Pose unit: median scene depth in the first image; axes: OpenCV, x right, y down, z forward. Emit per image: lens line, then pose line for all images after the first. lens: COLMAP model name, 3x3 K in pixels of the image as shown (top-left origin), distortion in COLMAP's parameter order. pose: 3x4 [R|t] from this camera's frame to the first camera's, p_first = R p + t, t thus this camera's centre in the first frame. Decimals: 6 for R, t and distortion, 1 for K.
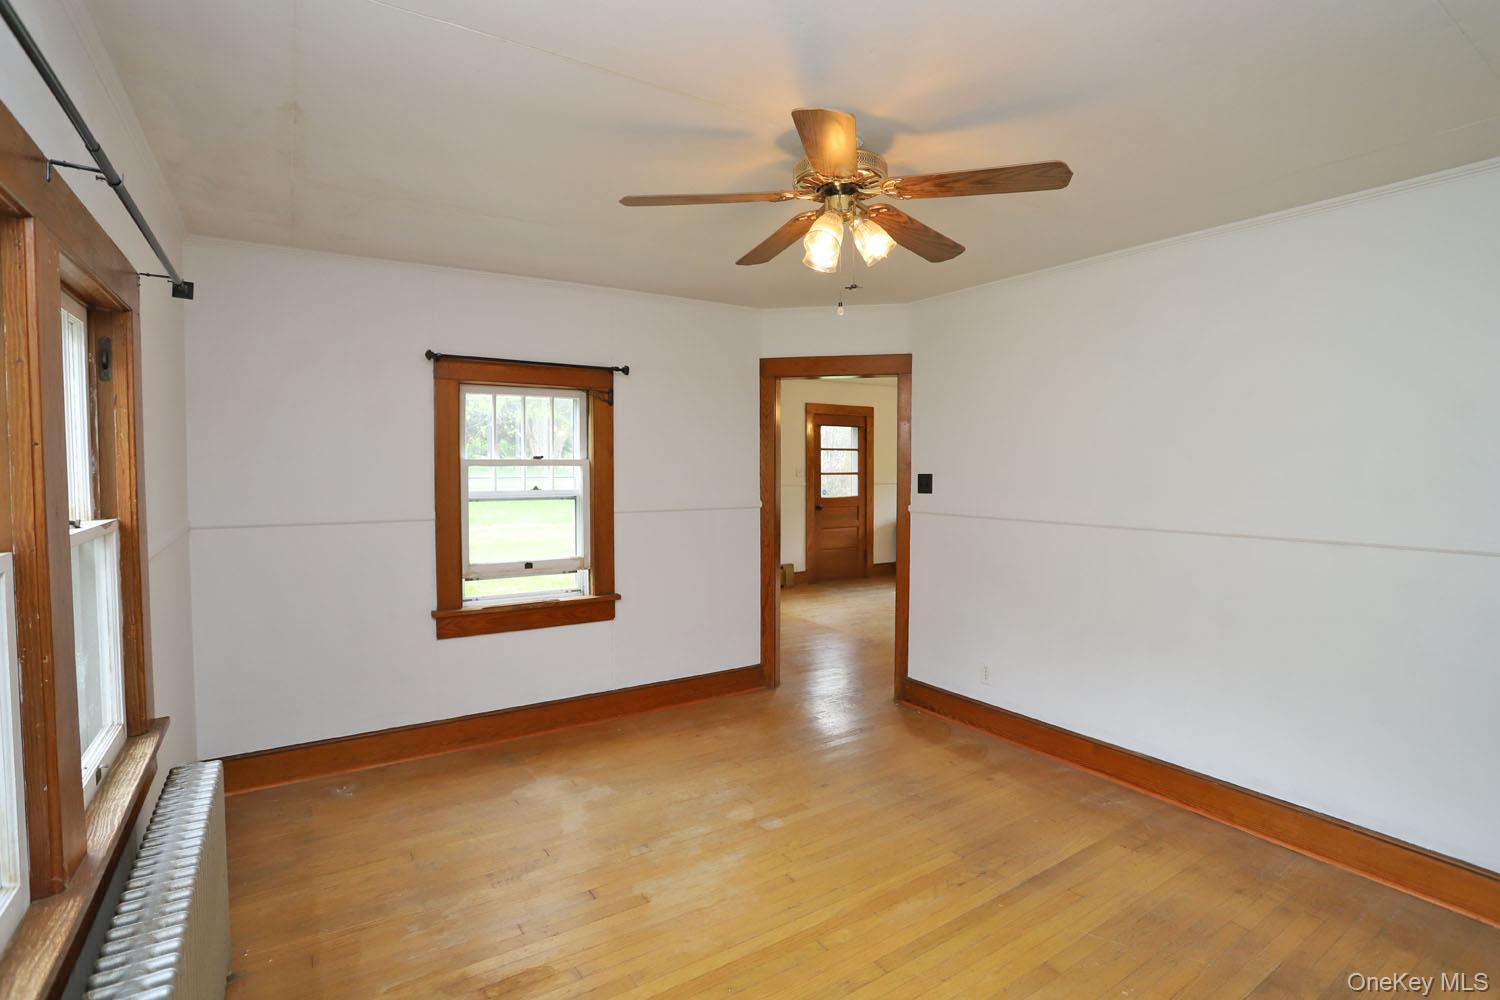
lens RADIAL K [[721.1, 0, 755.5], [0, 721.1, 486.4], [0, 0, 1]] dist [-0.091548, 0.037964]
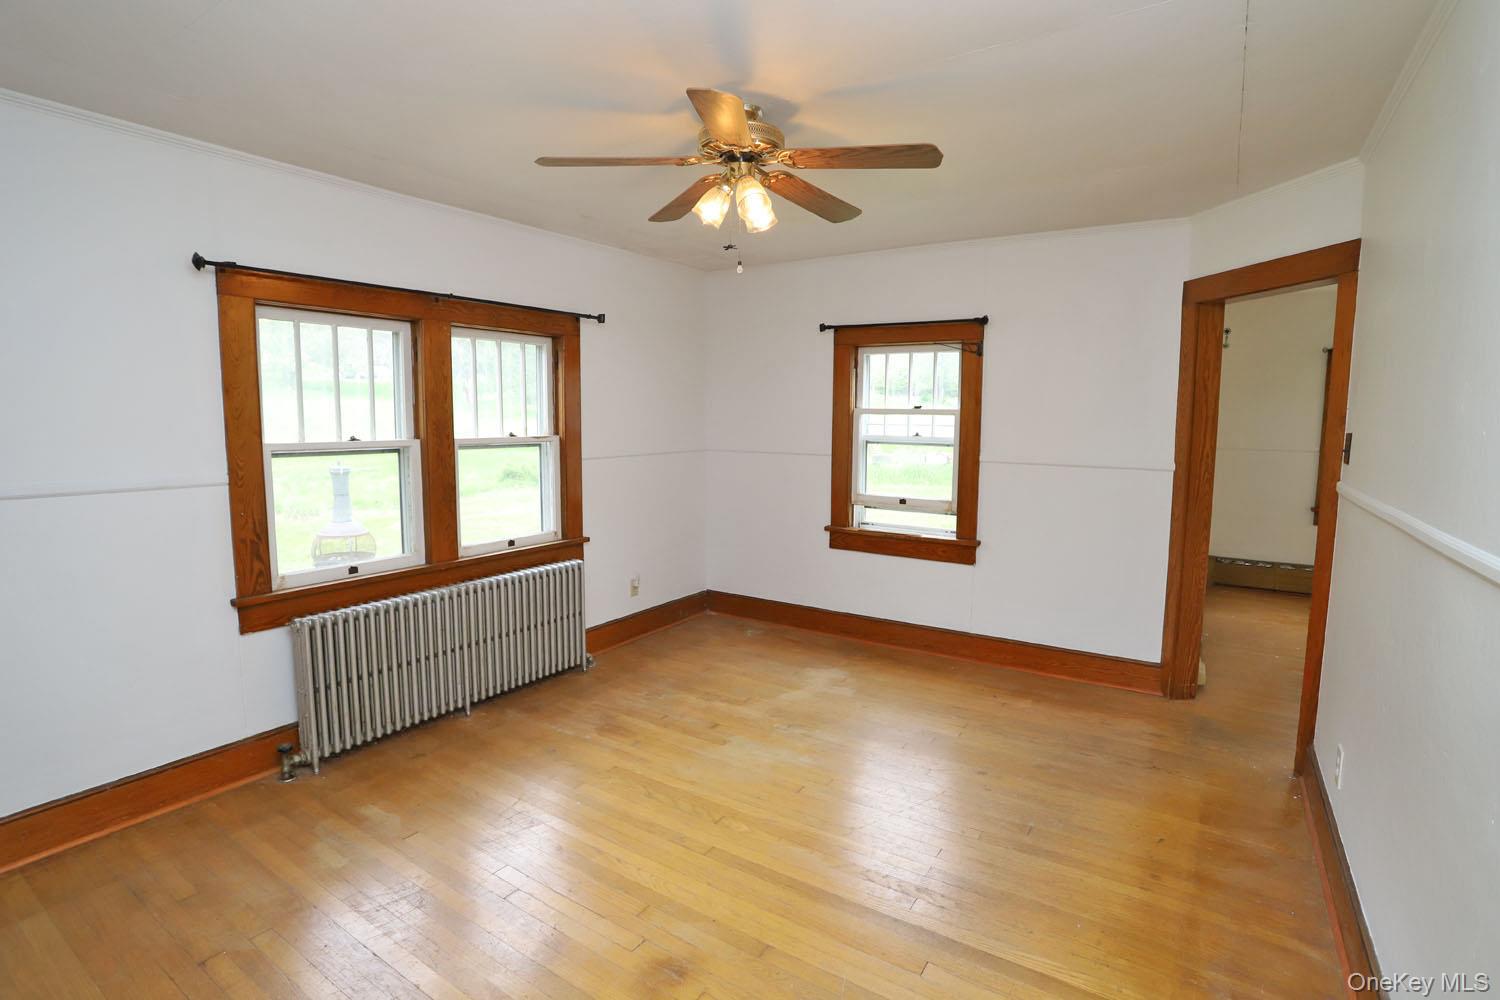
lens RADIAL K [[721.1, 0, 755.5], [0, 721.1, 486.4], [0, 0, 1]] dist [-0.091548, 0.037964]
pose [[0.393629, 0.093499, -0.914502, 0.700204], [-0.035855, 0.995619, 0.086359, -0.005230], [0.918570, -0.001204, 0.395257, 0.352827]]
